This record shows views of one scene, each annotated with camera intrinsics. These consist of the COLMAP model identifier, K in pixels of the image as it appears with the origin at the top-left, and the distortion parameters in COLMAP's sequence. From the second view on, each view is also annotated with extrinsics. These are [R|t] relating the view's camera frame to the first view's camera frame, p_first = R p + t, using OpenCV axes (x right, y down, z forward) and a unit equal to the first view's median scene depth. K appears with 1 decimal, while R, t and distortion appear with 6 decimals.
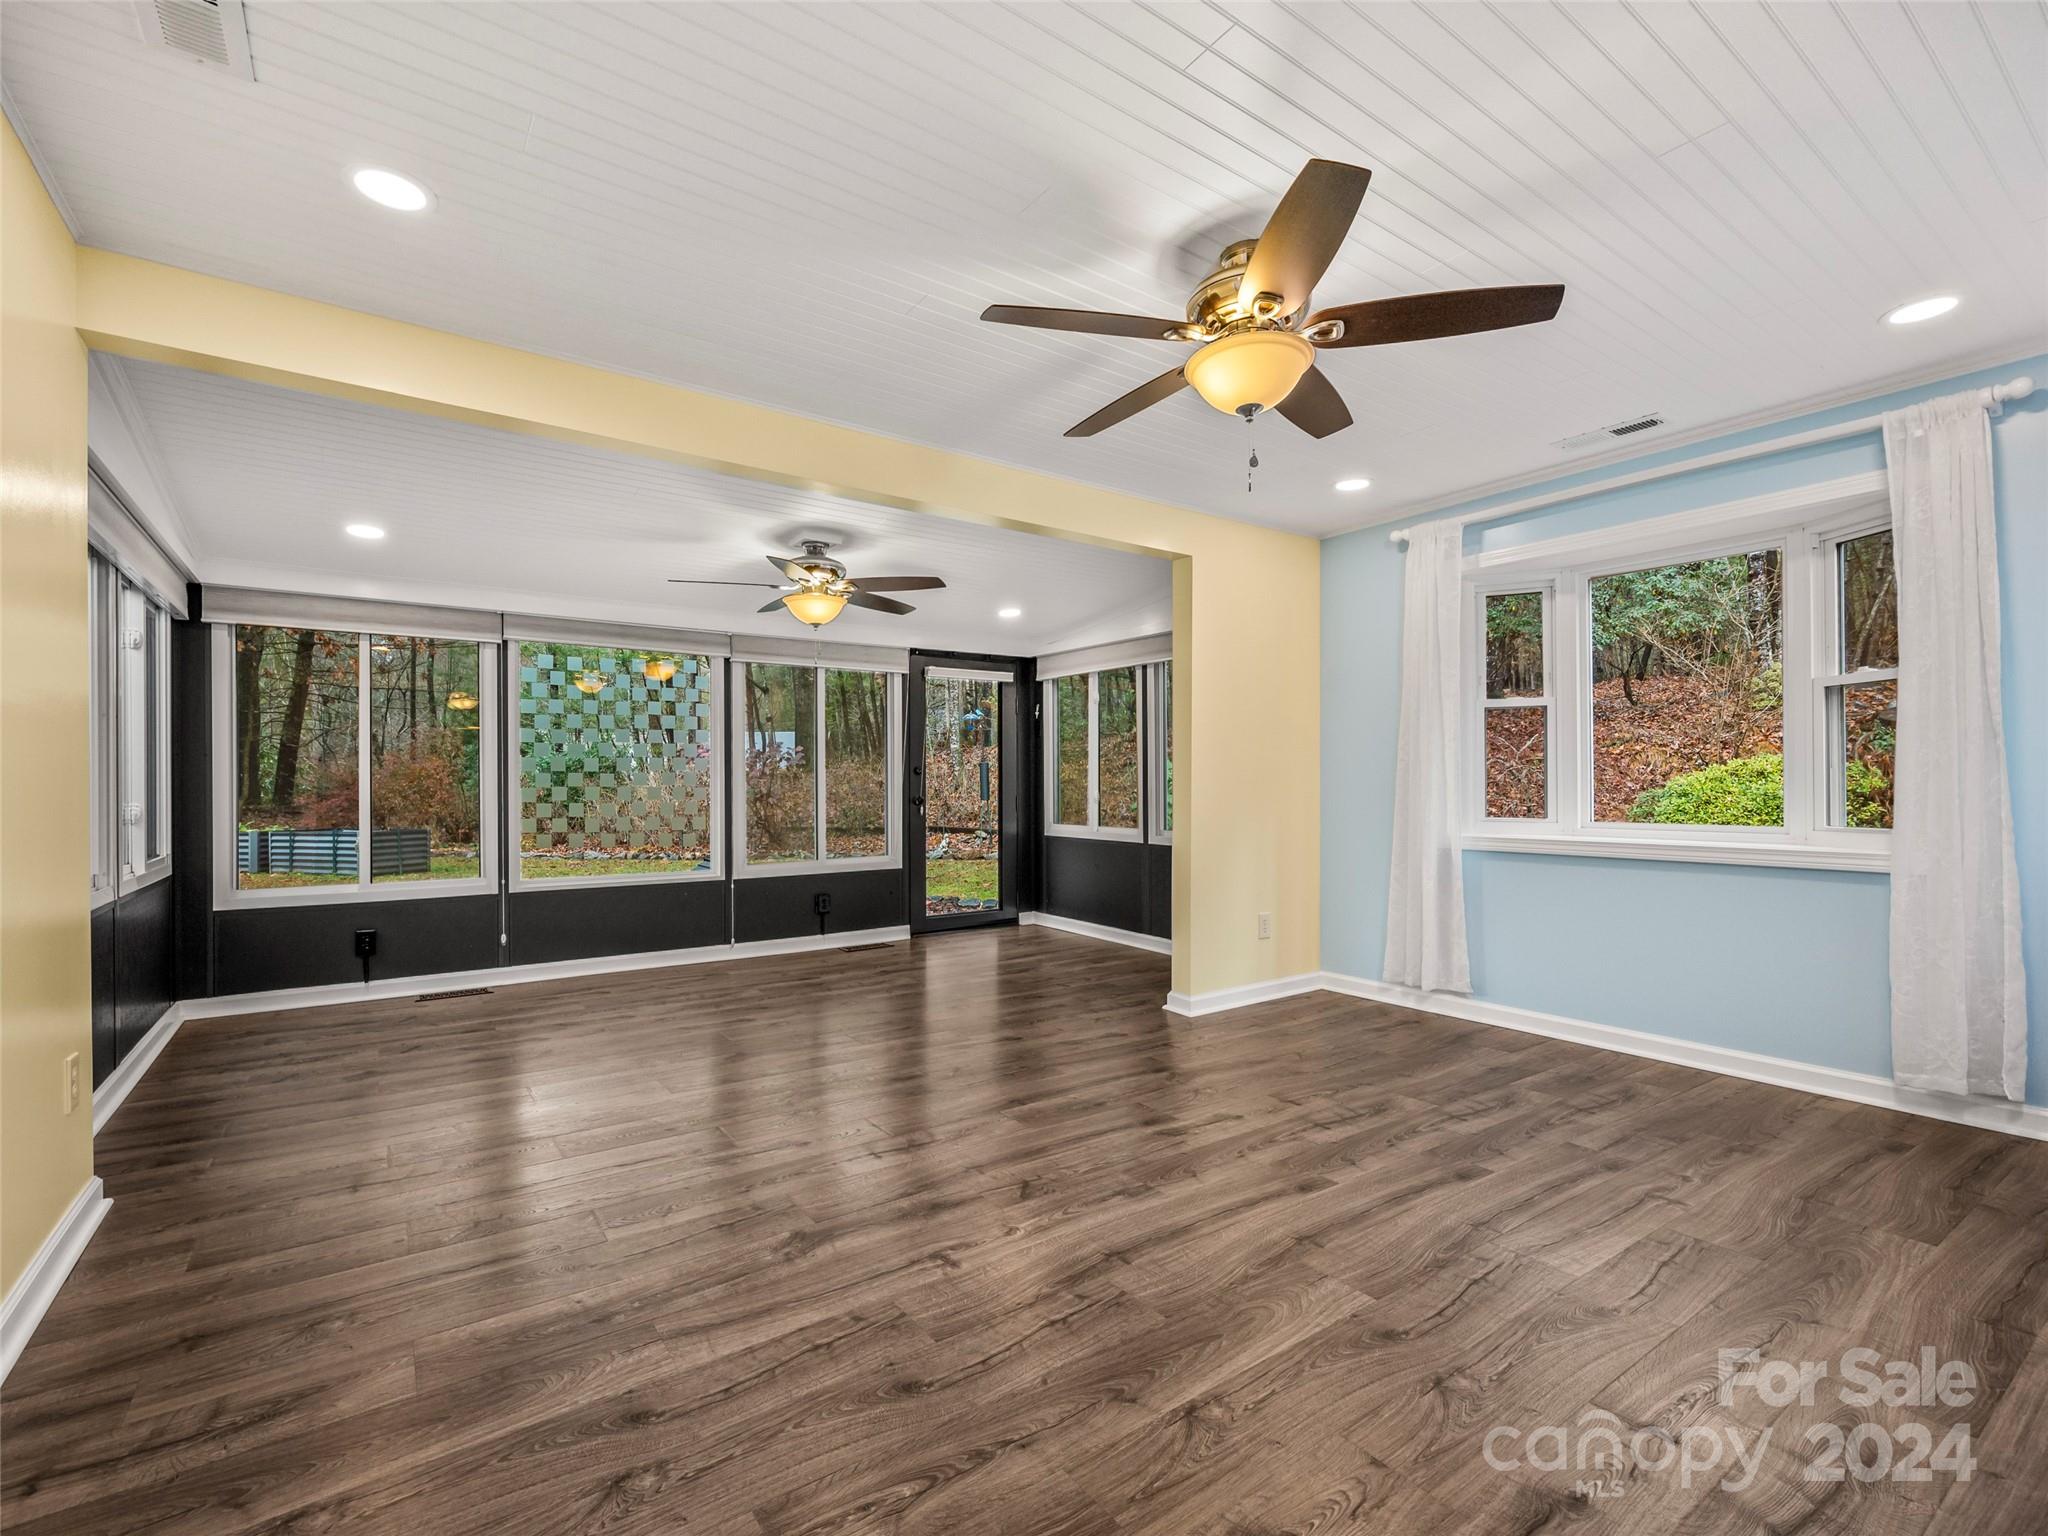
lens RADIAL K [[906.6, 0, 1030.5], [0, 906.6, 783.4], [0, 0, 1]] dist [0.002012, -0.000274]
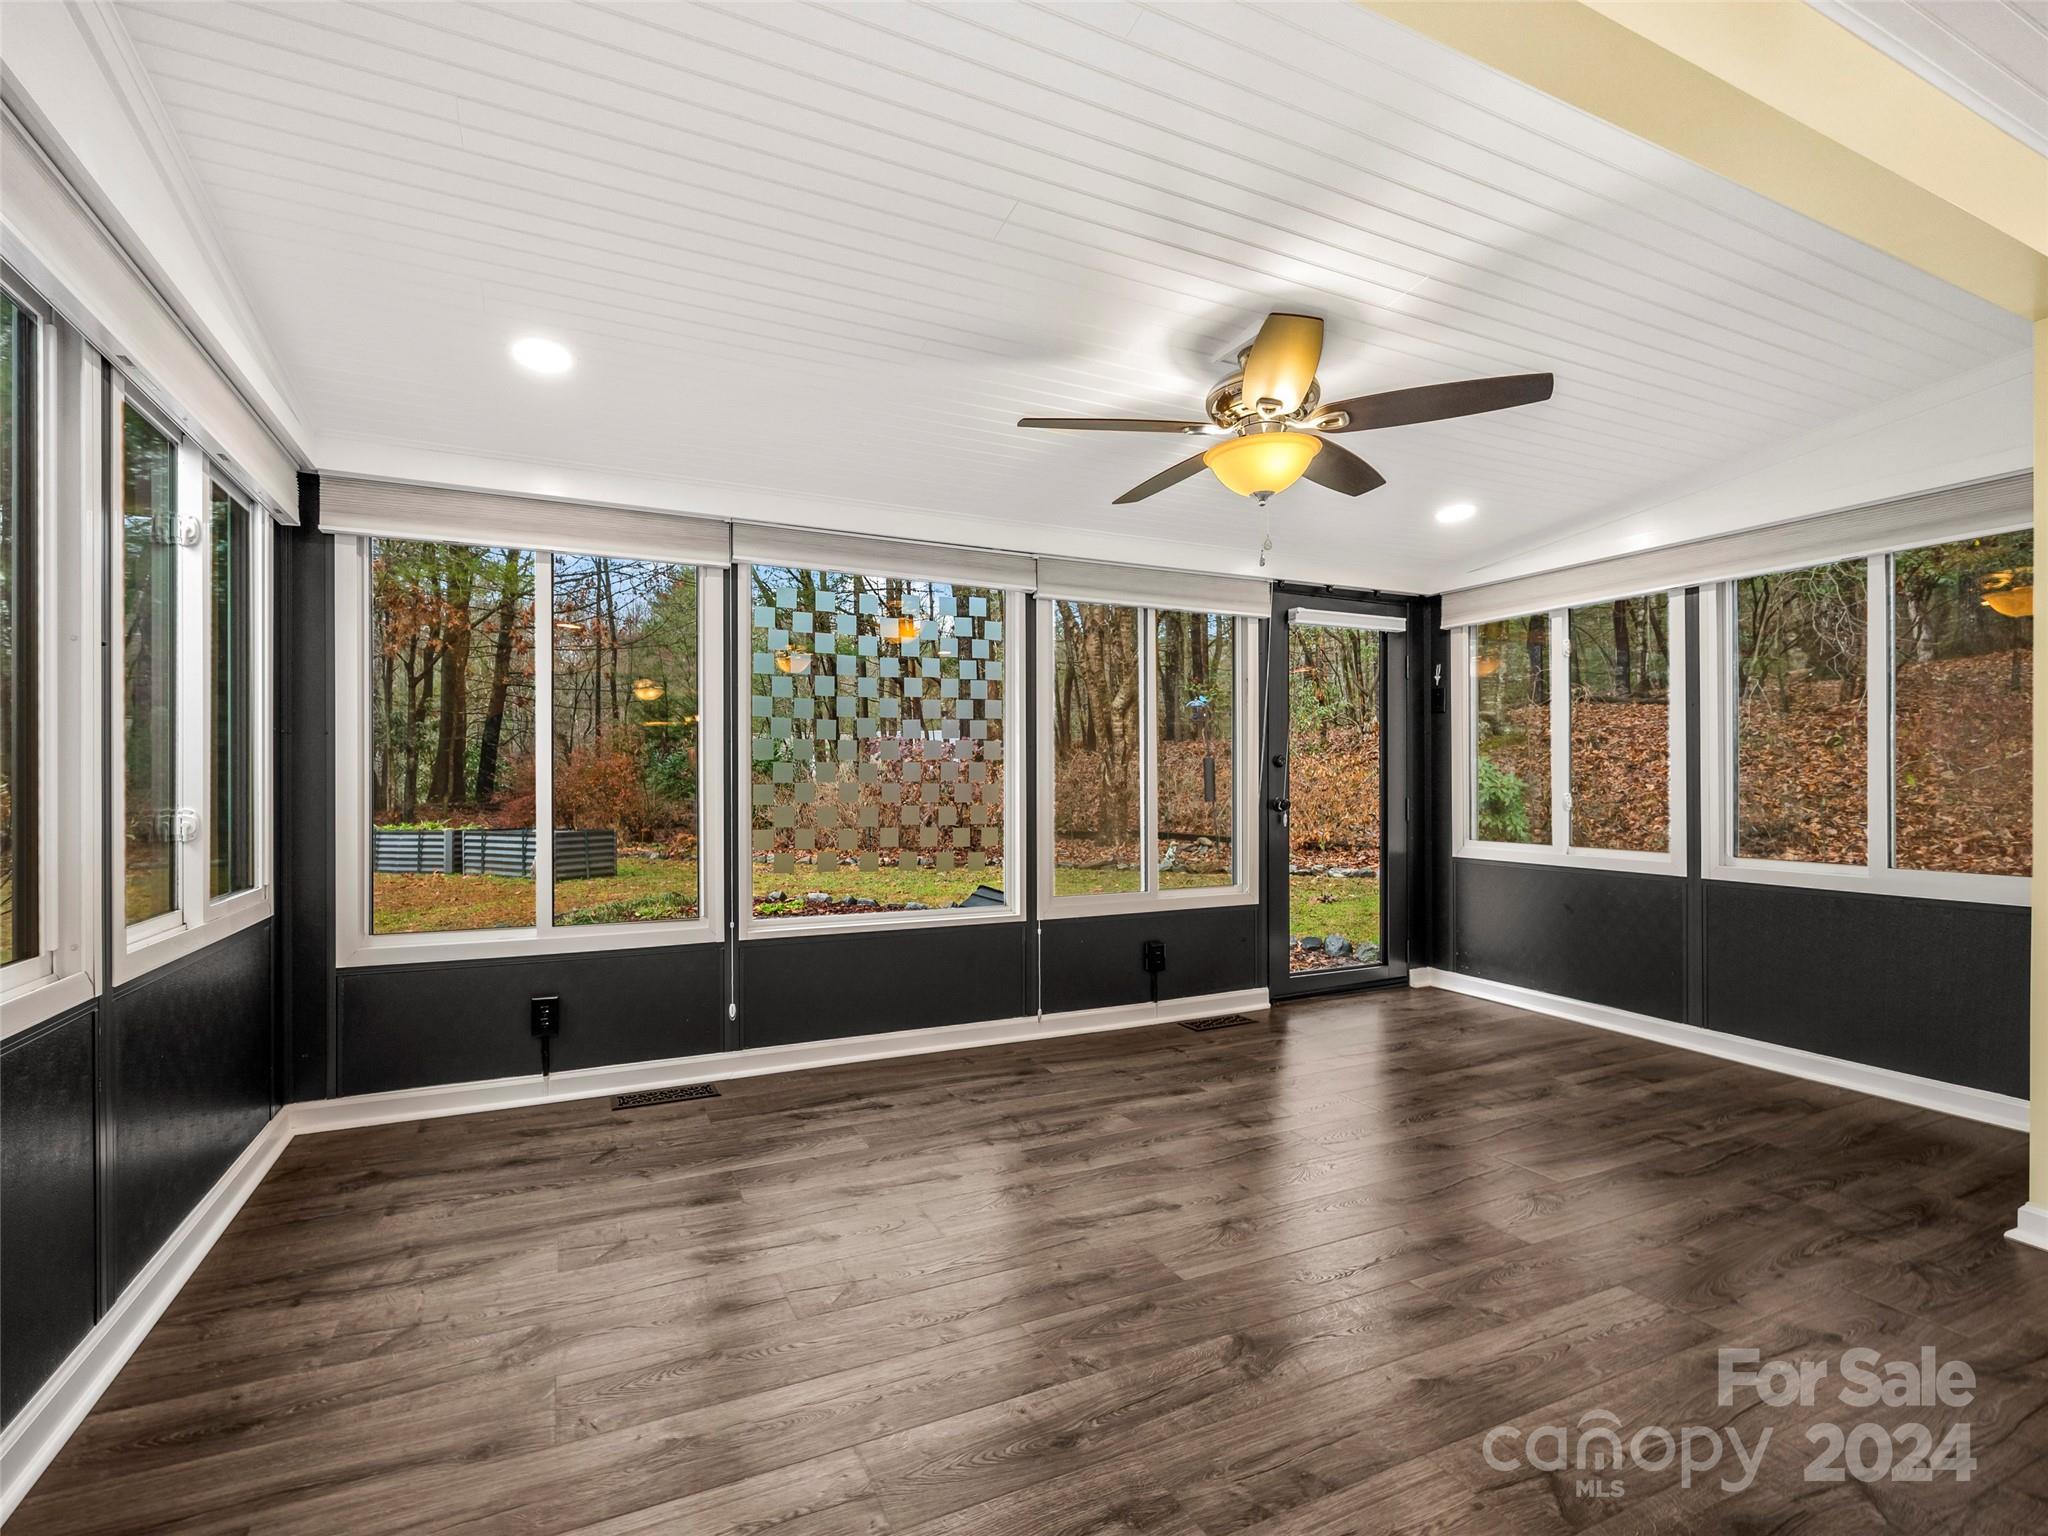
lens RADIAL K [[944.5, 0, 1033.5], [0, 944.5, 784.8], [0, 0, 1]] dist [0.001871, 0.000413]
pose [[0.986435, 0.002589, -0.164131, -0.192452], [-0.002245, 0.999995, 0.002280, 0.002618], [0.164136, -0.001881, 0.986436, 0.271920]]
